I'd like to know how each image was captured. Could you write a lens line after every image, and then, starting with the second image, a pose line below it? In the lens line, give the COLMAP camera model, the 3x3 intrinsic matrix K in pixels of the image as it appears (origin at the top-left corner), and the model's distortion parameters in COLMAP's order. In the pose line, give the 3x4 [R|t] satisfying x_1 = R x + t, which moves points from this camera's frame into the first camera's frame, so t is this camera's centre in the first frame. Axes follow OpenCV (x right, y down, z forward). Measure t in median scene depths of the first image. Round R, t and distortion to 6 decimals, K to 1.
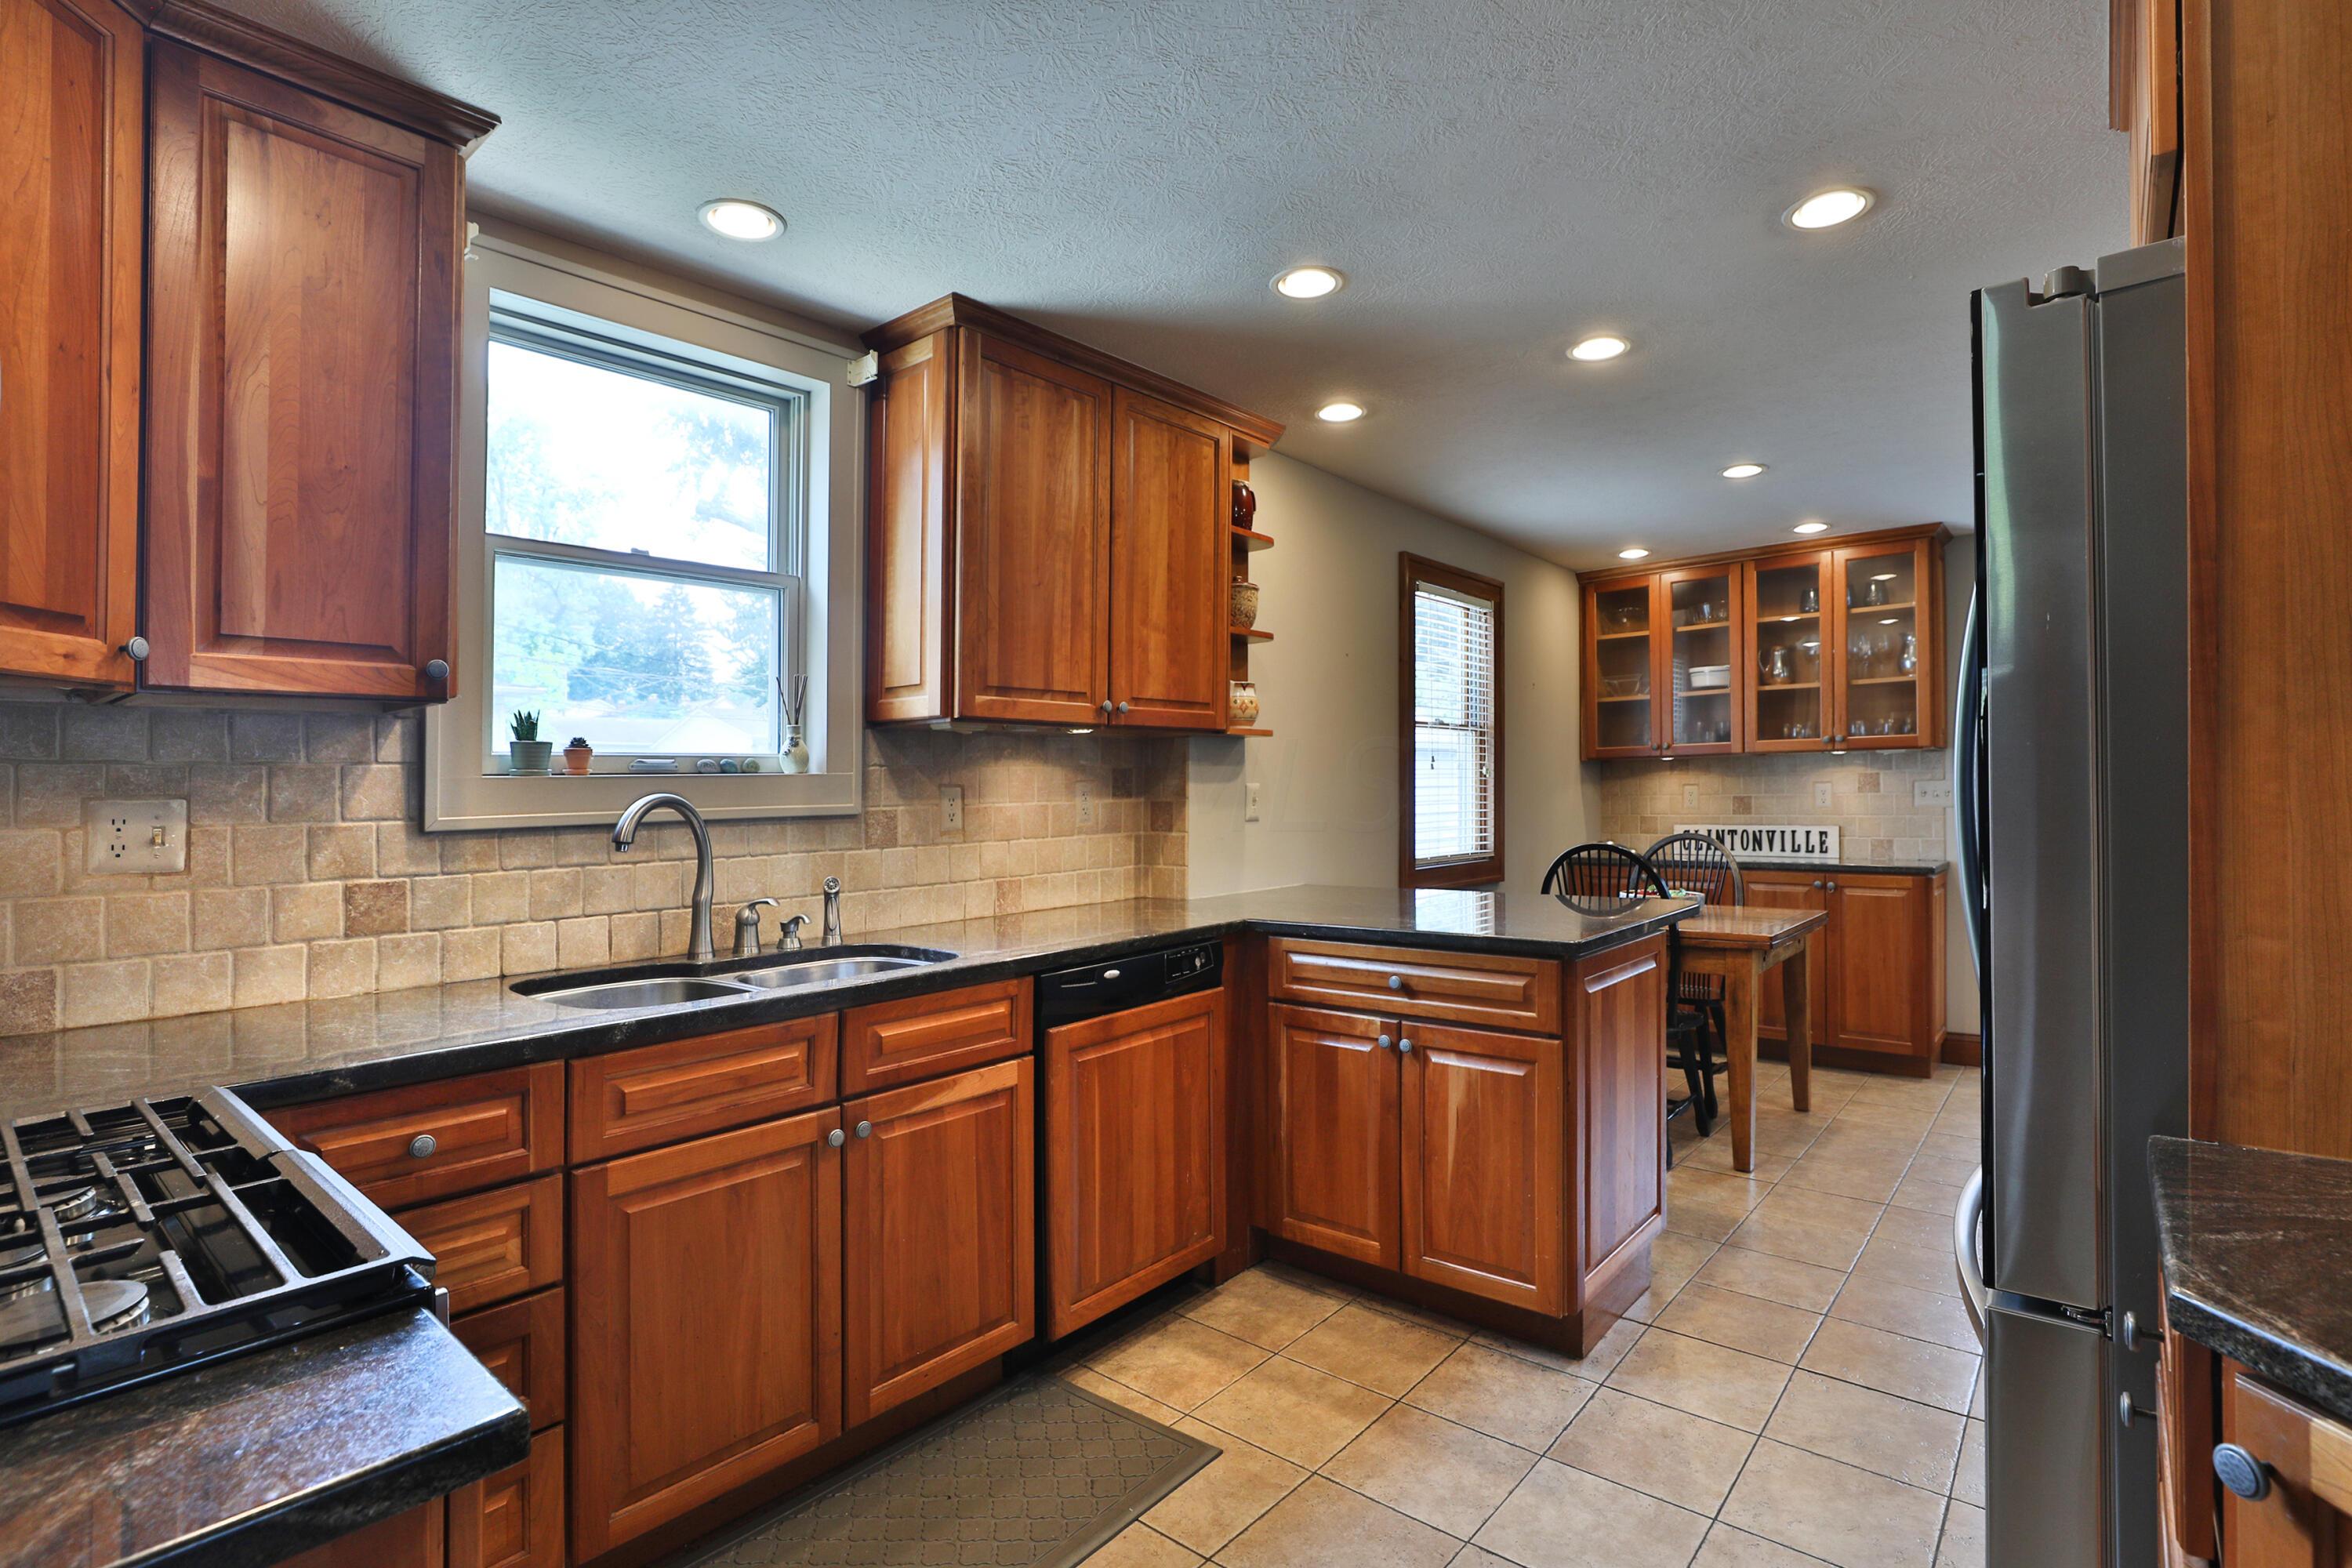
lens RADIAL K [[1107.3, 0, 1182.3], [0, 1107.3, 833.3], [0, 0, 1]] dist [-0.029765, 0.000011]
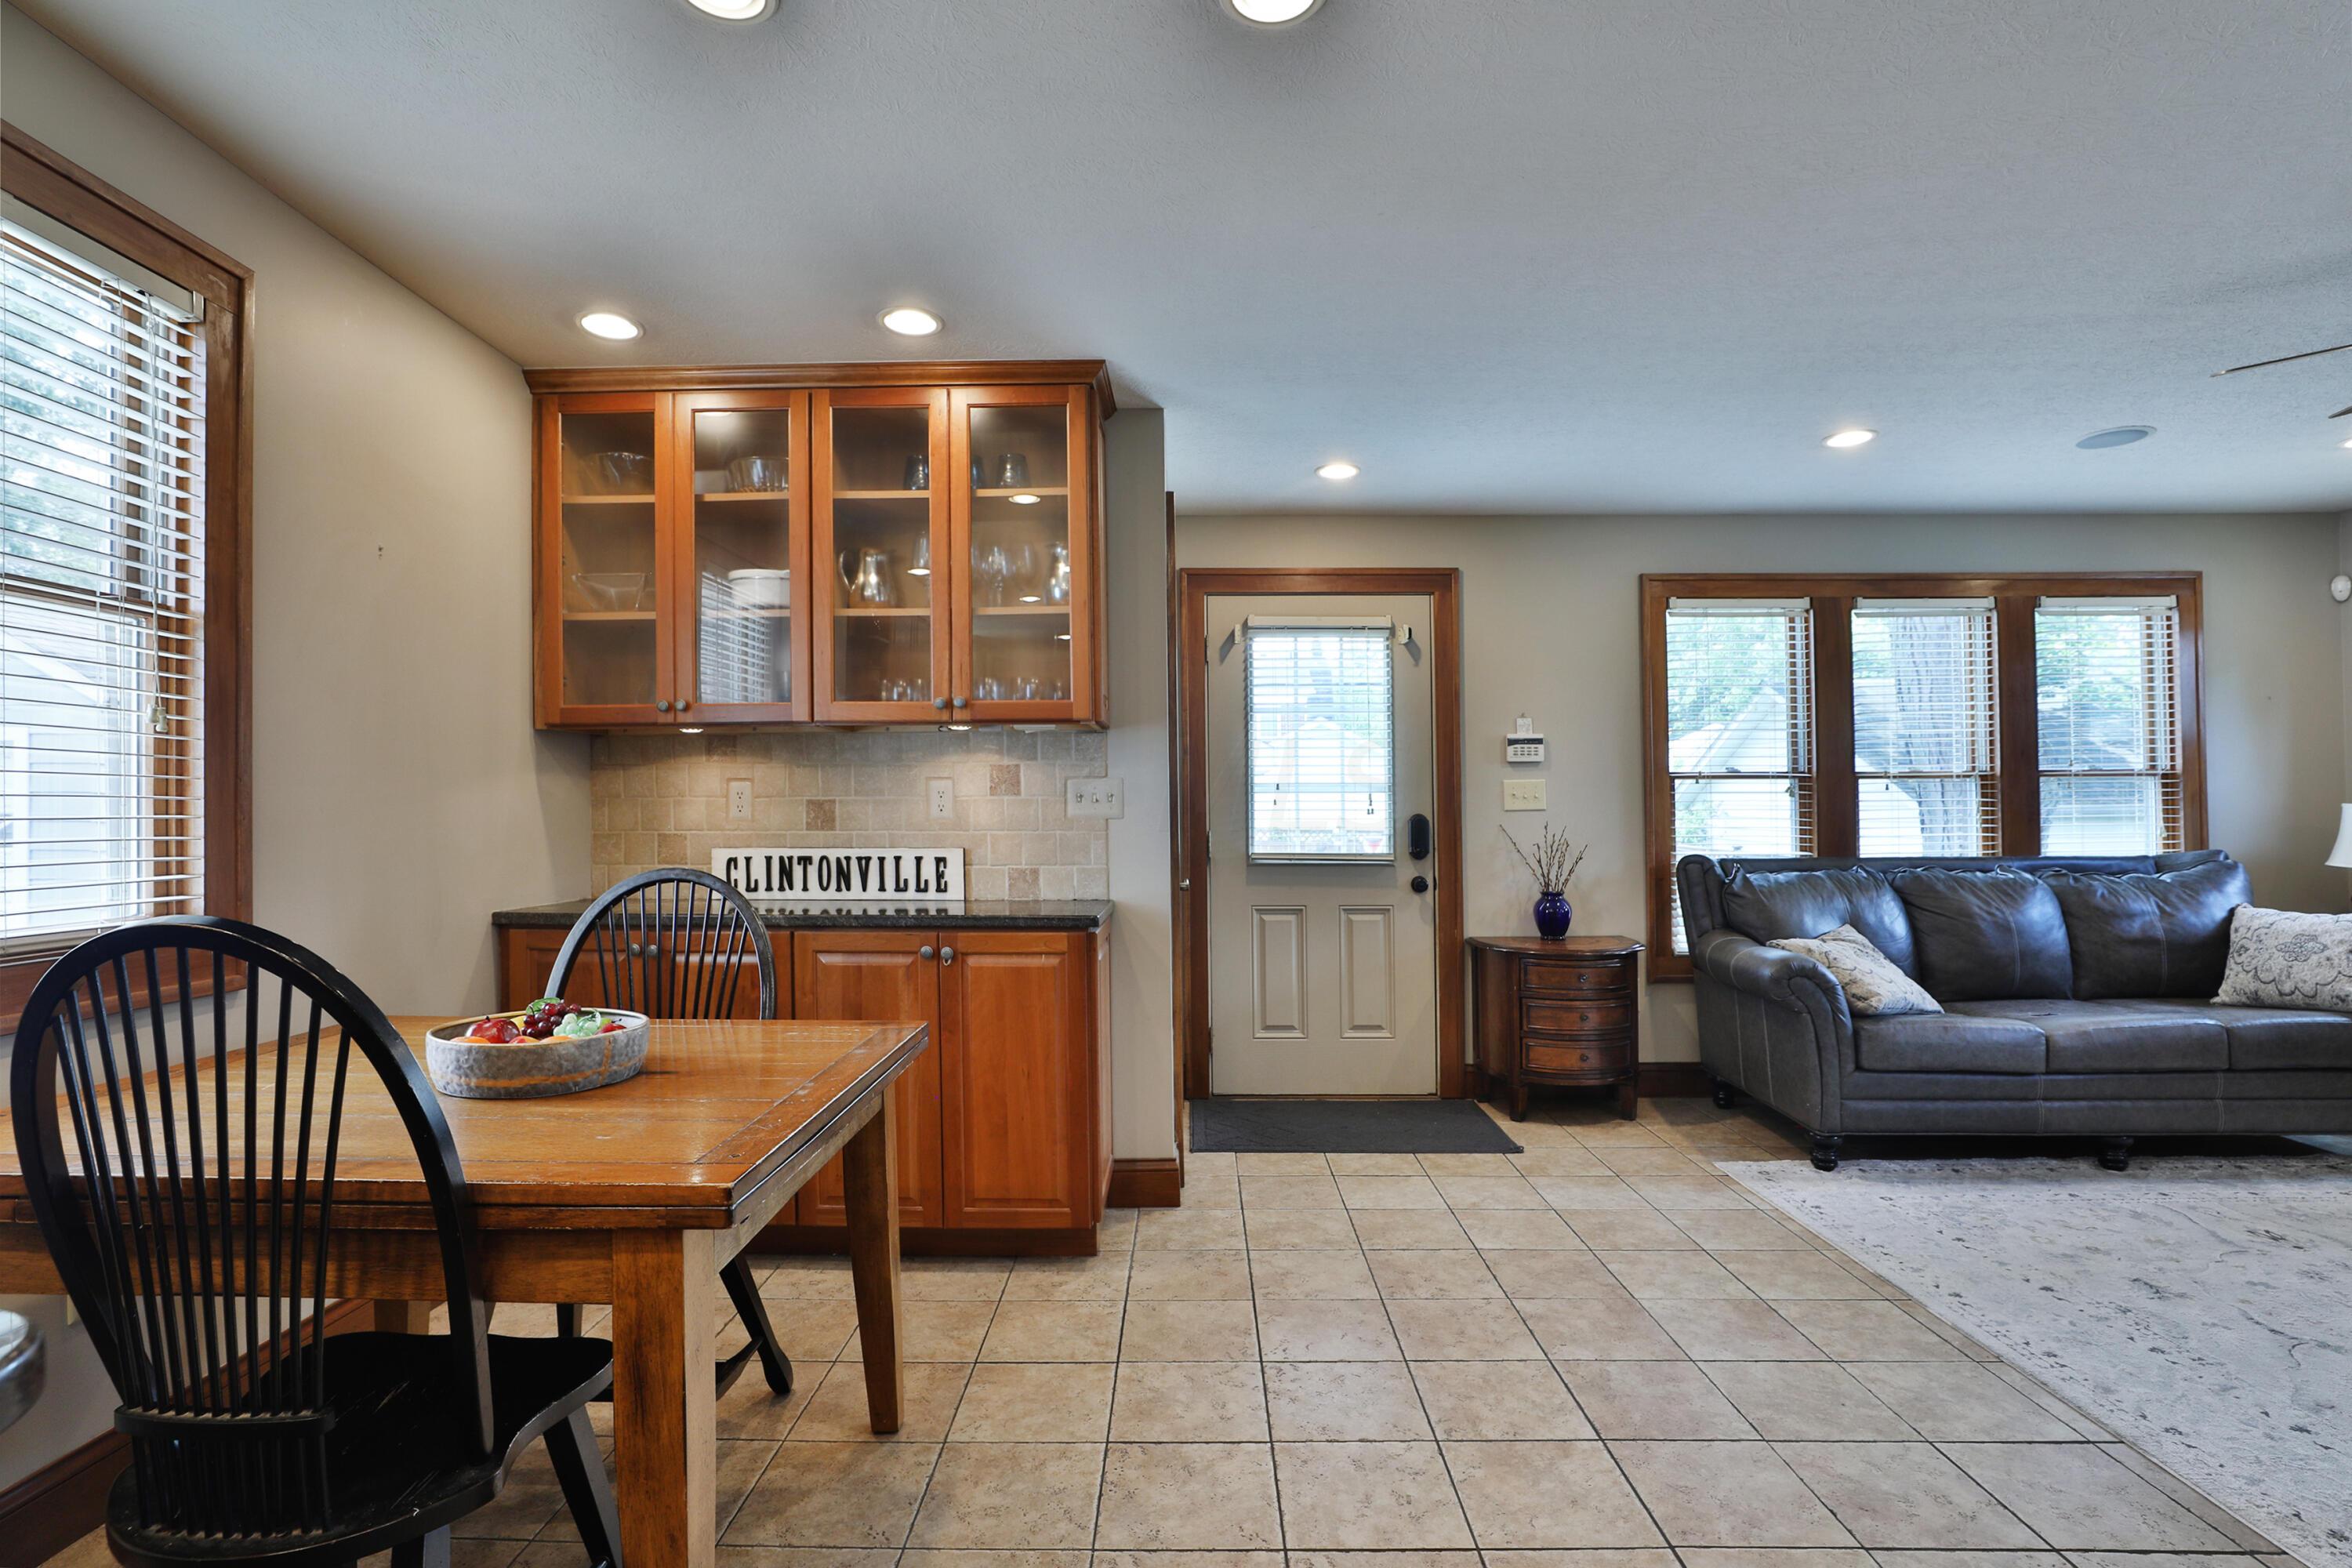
lens RADIAL K [[1130.2, 0, 1178.5], [0, 1130.2, 797.5], [0, 0, 1]] dist [-0.046031, 0.016160]
pose [[0.765271, 0.016877, 0.643487, 0.423708], [0.014434, 0.998955, -0.043366, -0.009116], [-0.643547, 0.042475, 0.764227, 0.651338]]
